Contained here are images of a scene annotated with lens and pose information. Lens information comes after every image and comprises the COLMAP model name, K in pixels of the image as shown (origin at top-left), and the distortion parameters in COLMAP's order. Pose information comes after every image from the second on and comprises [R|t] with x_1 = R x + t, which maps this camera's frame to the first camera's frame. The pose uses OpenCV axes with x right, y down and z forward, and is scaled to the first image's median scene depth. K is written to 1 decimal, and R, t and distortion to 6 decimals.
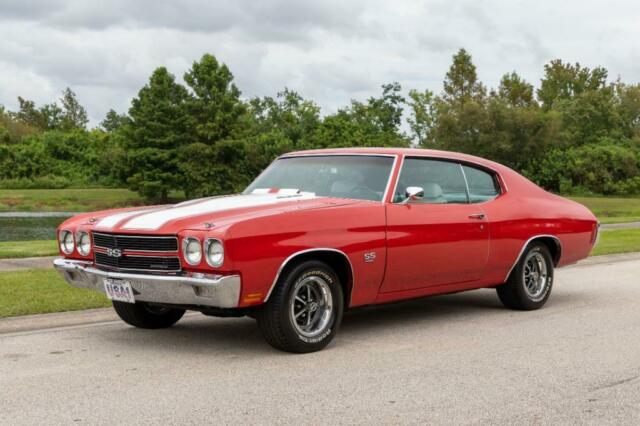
lens RADIAL K [[948.3, 0, 320.1], [0, 948.3, 214.7], [0, 0, 1]] dist [-0.010404, -0.022571]
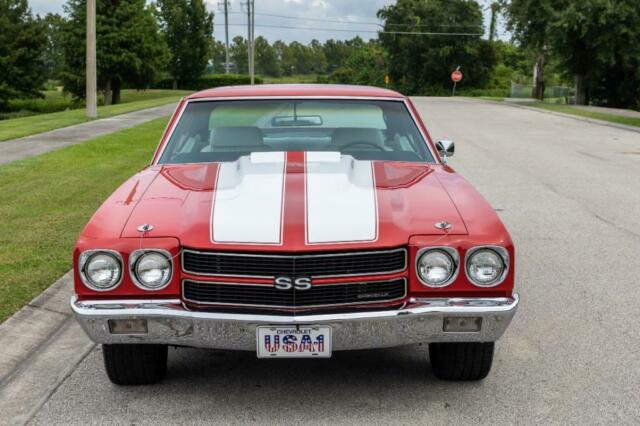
lens RADIAL K [[953.4, 0, 320.0], [0, 953.4, 213.0], [0, 0, 1]] dist [0.004214, 0.000248]
pose [[0.728918, -0.092962, 0.678260, -0.401889], [0.027955, 0.993953, 0.106187, -0.045622], [-0.684030, -0.058441, 0.727109, 0.350145]]
